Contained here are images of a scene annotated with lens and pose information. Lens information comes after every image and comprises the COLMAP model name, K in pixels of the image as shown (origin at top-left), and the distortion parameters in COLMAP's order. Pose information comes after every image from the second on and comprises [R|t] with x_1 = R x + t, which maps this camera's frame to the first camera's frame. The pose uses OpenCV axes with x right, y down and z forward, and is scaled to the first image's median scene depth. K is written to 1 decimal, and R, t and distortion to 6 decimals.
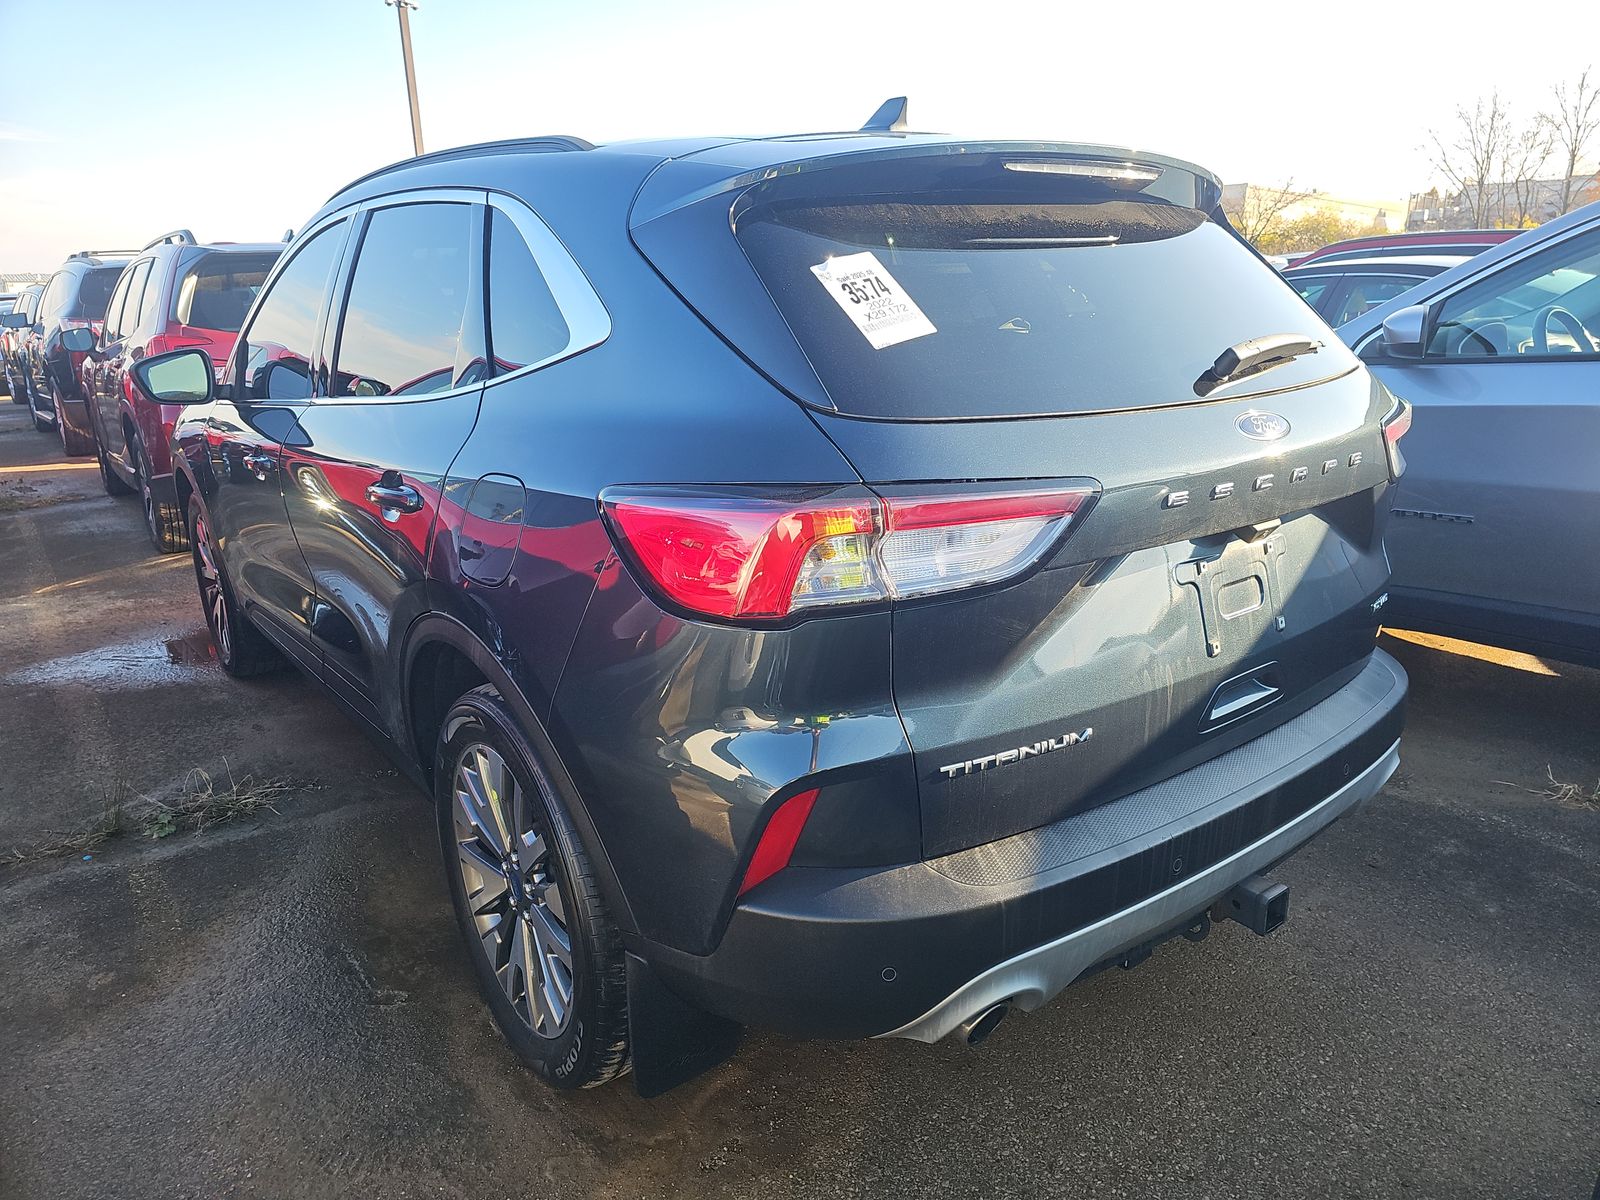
lens RADIAL K [[1099.4, 0, 800.0], [0, 1099.4, 600.0], [0, 0, 1]] dist [0.097820, -0.154563]
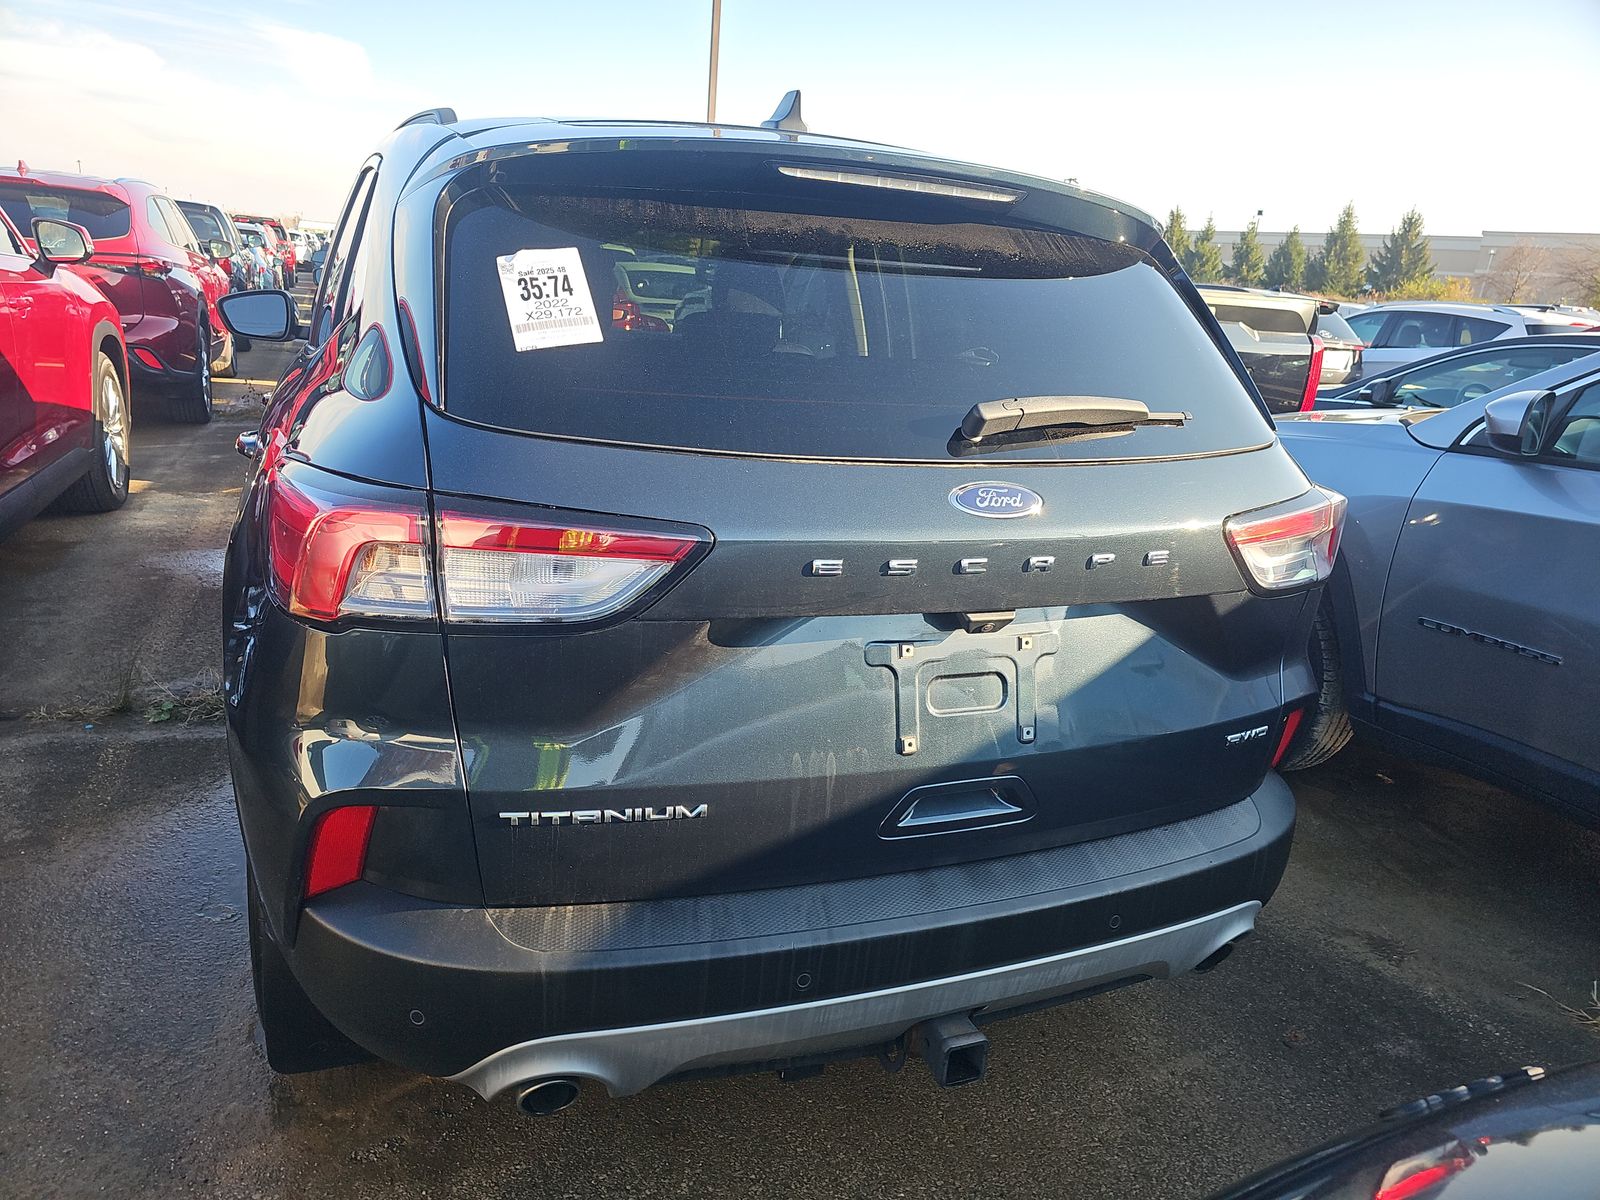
lens RADIAL K [[1099.4, 0, 800.0], [0, 1099.4, 600.0], [0, 0, 1]] dist [0.097820, -0.154563]
pose [[0.953400, 0.173328, -0.246952, 0.516683], [-0.172052, 0.984720, 0.026911, -0.081964], [0.247843, 0.016832, 0.968654, 0.154465]]
